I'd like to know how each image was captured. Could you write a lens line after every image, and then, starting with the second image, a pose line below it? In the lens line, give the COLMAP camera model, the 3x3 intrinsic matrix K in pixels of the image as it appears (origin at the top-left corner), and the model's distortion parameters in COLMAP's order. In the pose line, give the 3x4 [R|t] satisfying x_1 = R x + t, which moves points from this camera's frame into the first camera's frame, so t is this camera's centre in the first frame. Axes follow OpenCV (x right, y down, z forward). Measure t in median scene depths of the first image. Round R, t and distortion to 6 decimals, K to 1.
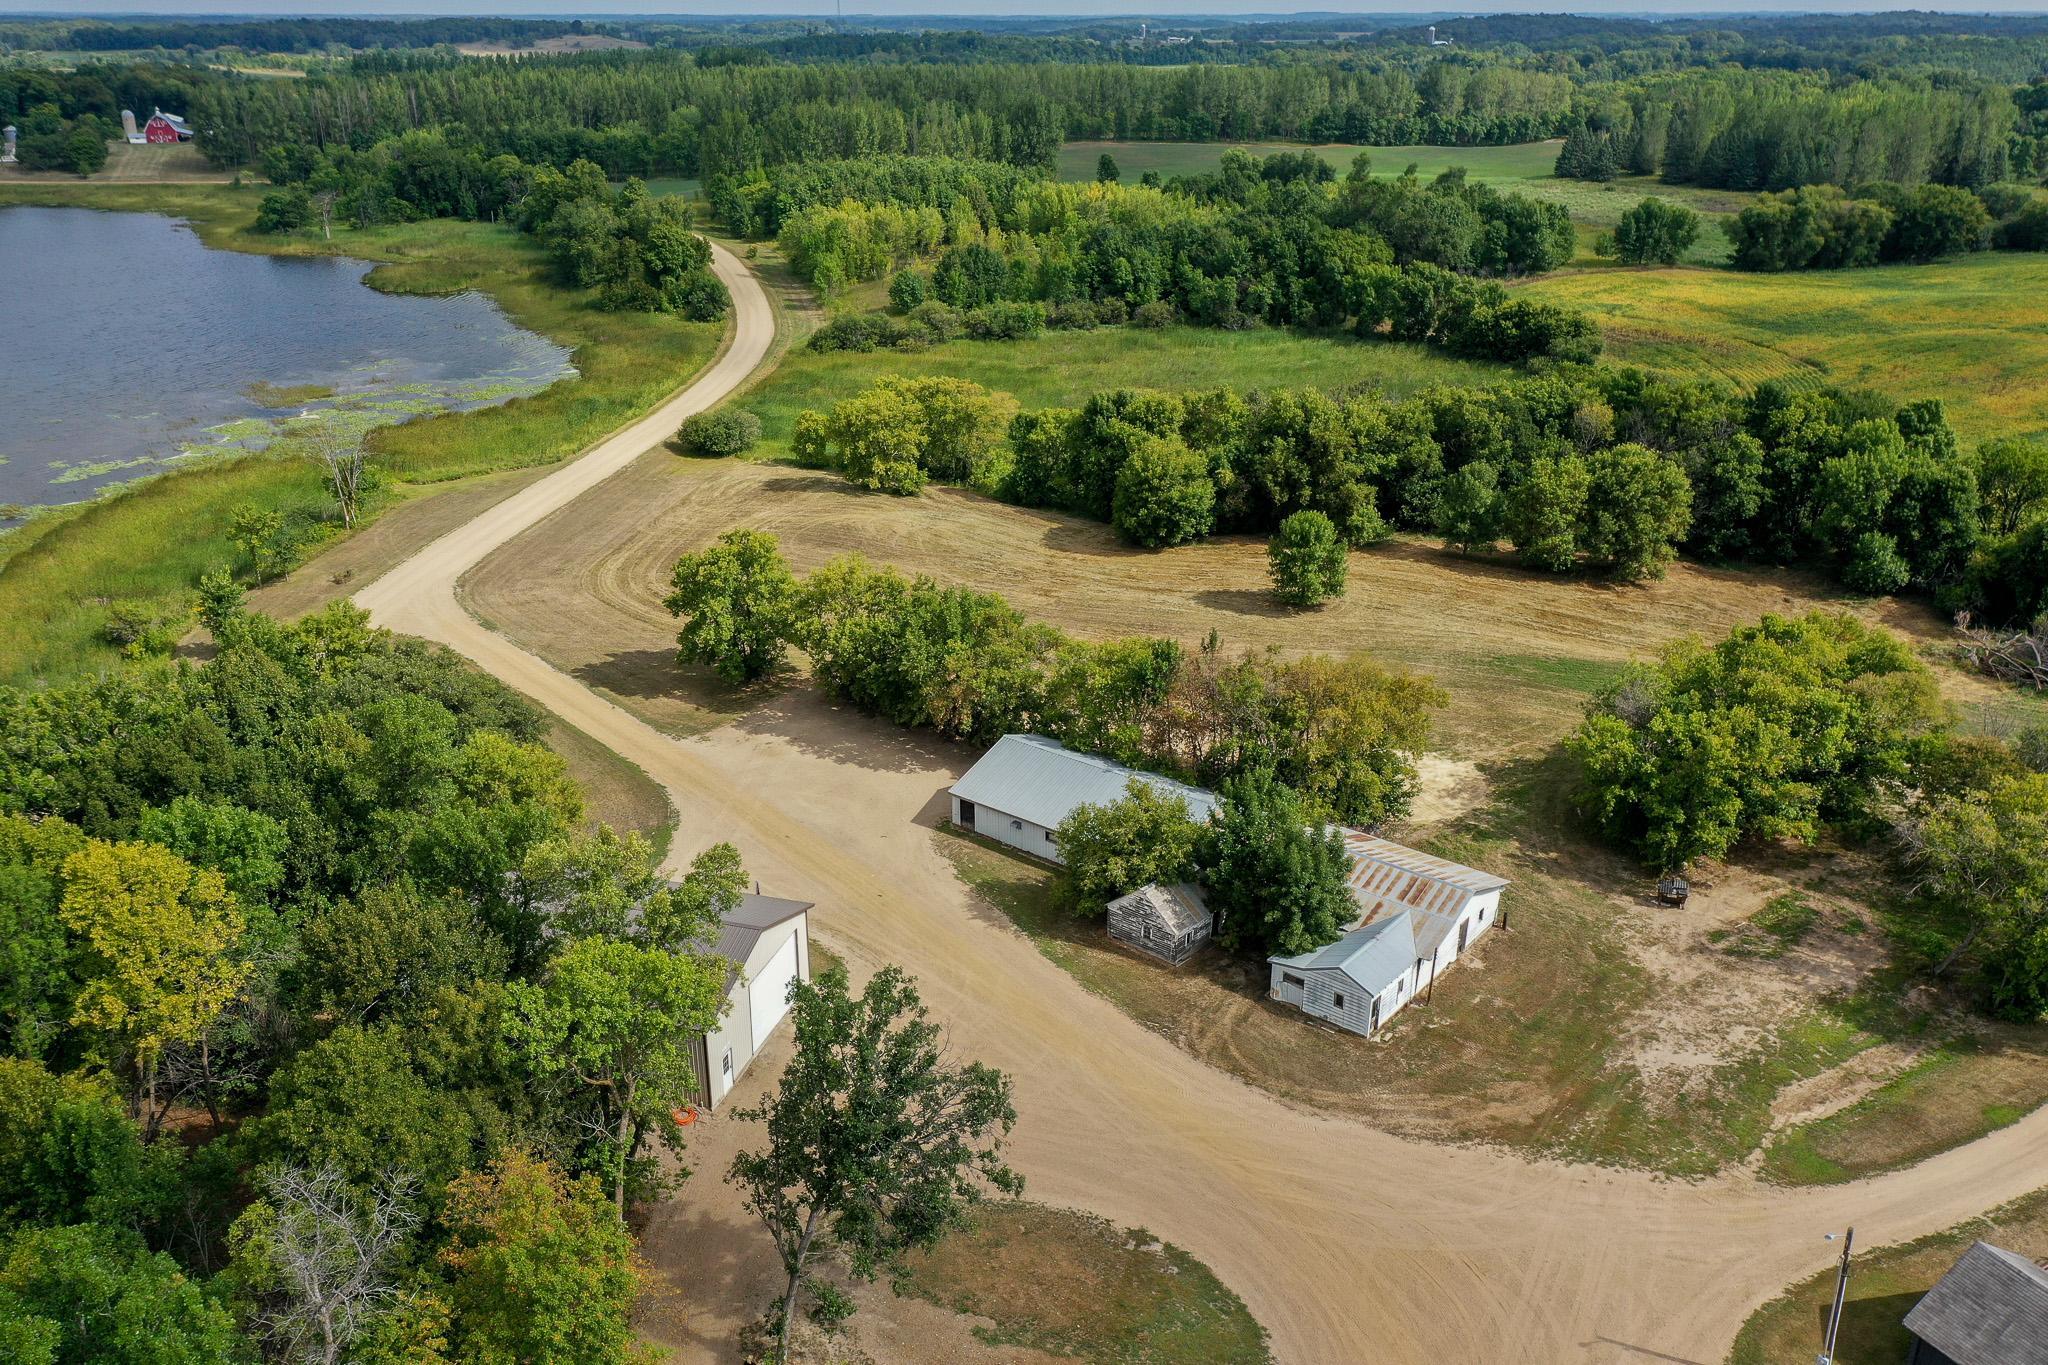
lens RADIAL K [[1635.5, 0, 1024.0], [0, 1635.5, 682.5], [0, 0, 1]] dist [0.004586, -0.001504]
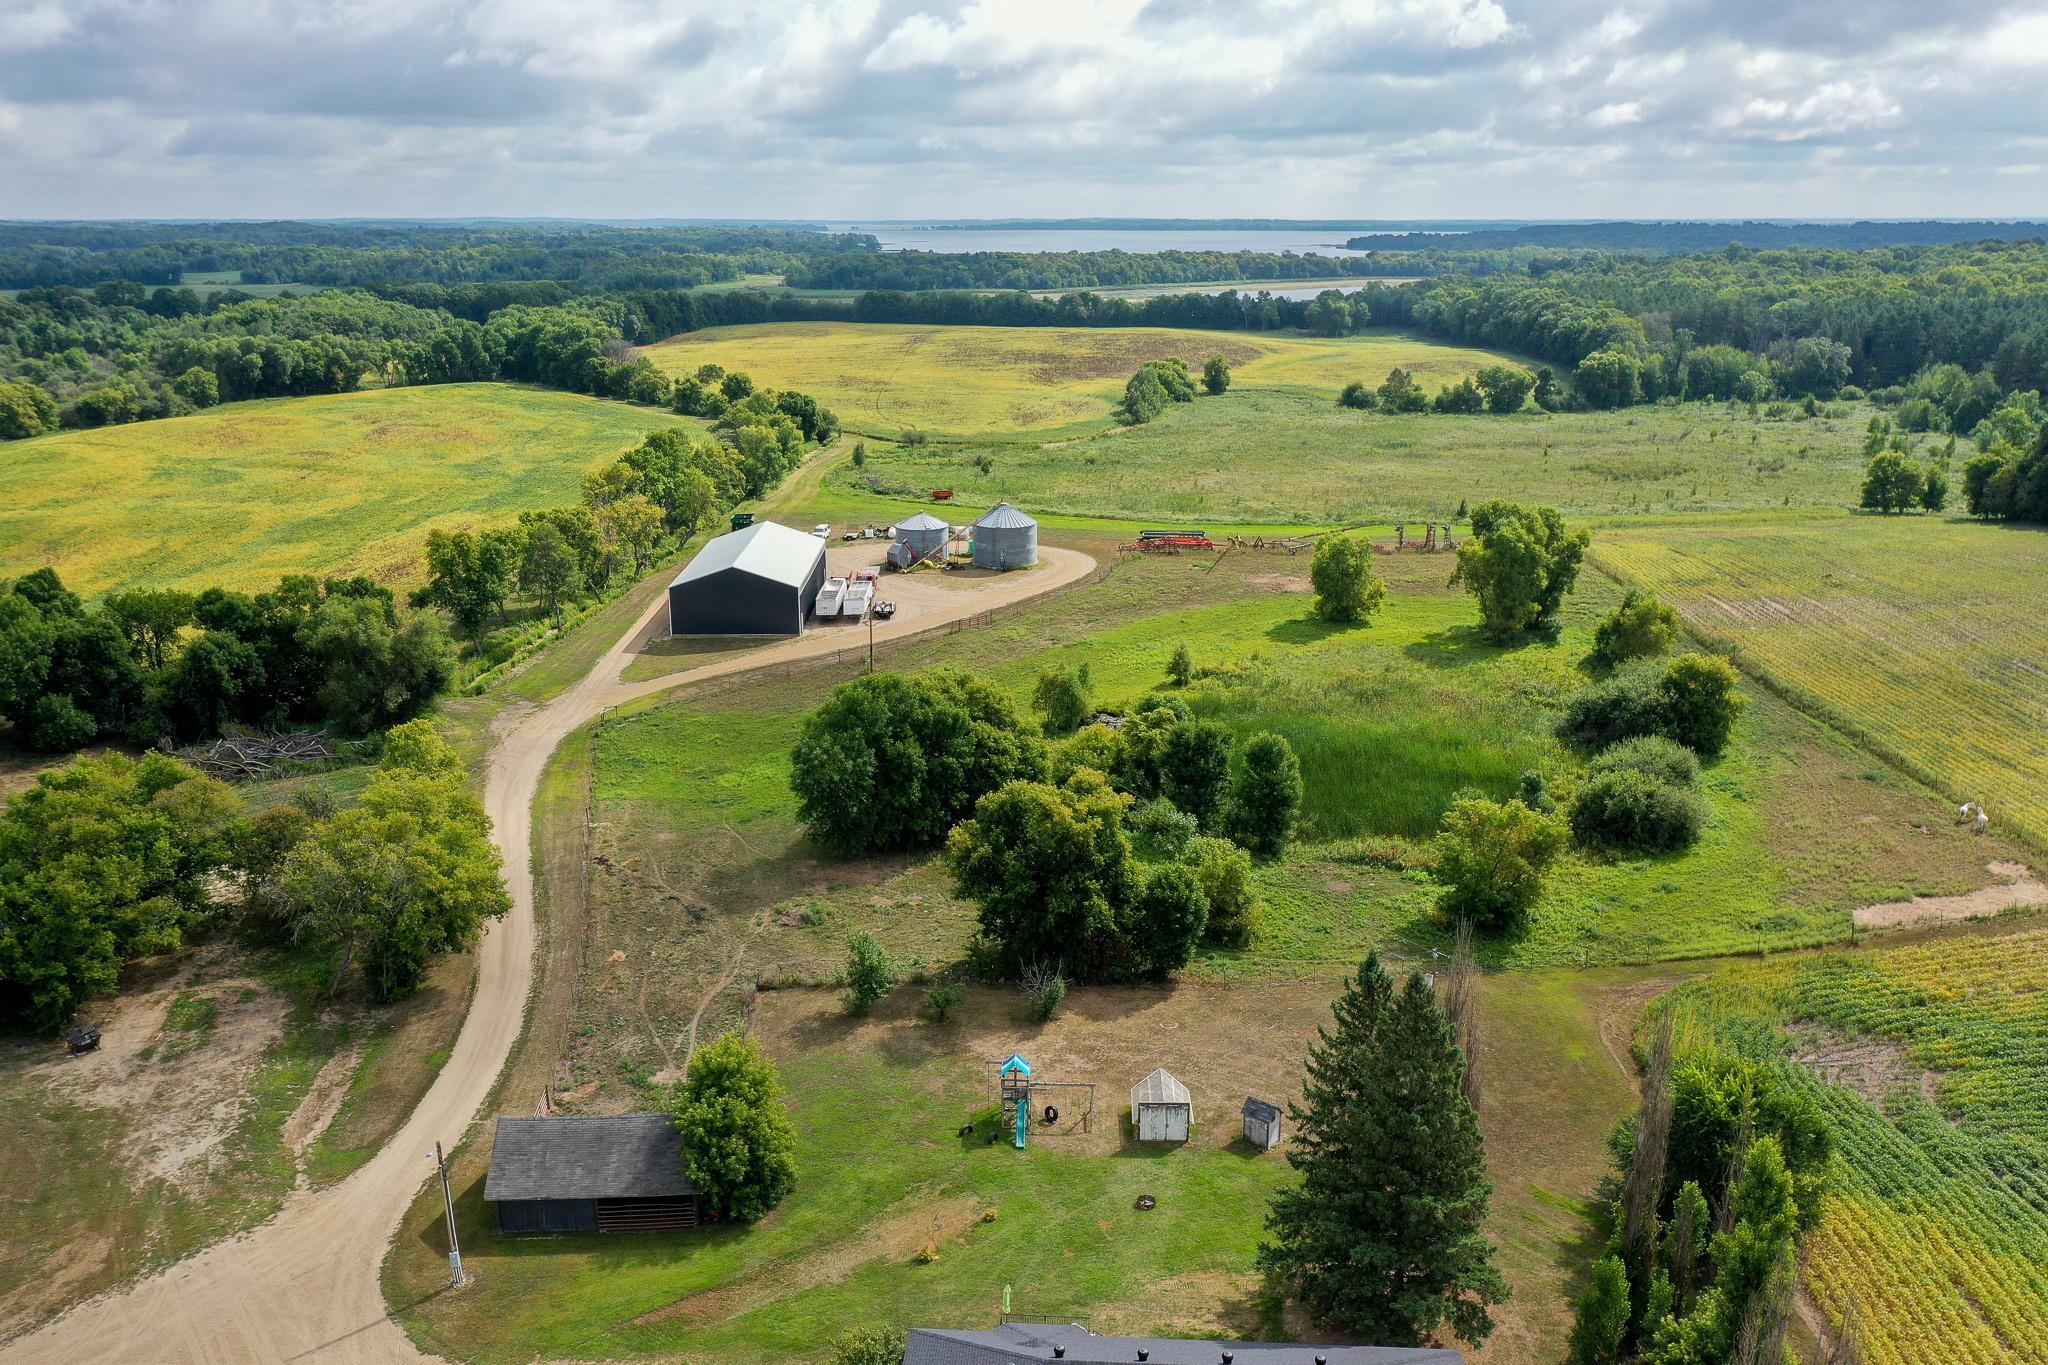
lens RADIAL K [[1635.5, 0, 1024.0], [0, 1635.5, 682.5], [0, 0, 1]] dist [0.004586, -0.001504]
pose [[0.420965, -0.238370, 0.875196, -0.217669], [0.336587, 0.937018, 0.093311, 0.021397], [-0.842317, 0.255300, 0.474684, -0.052781]]
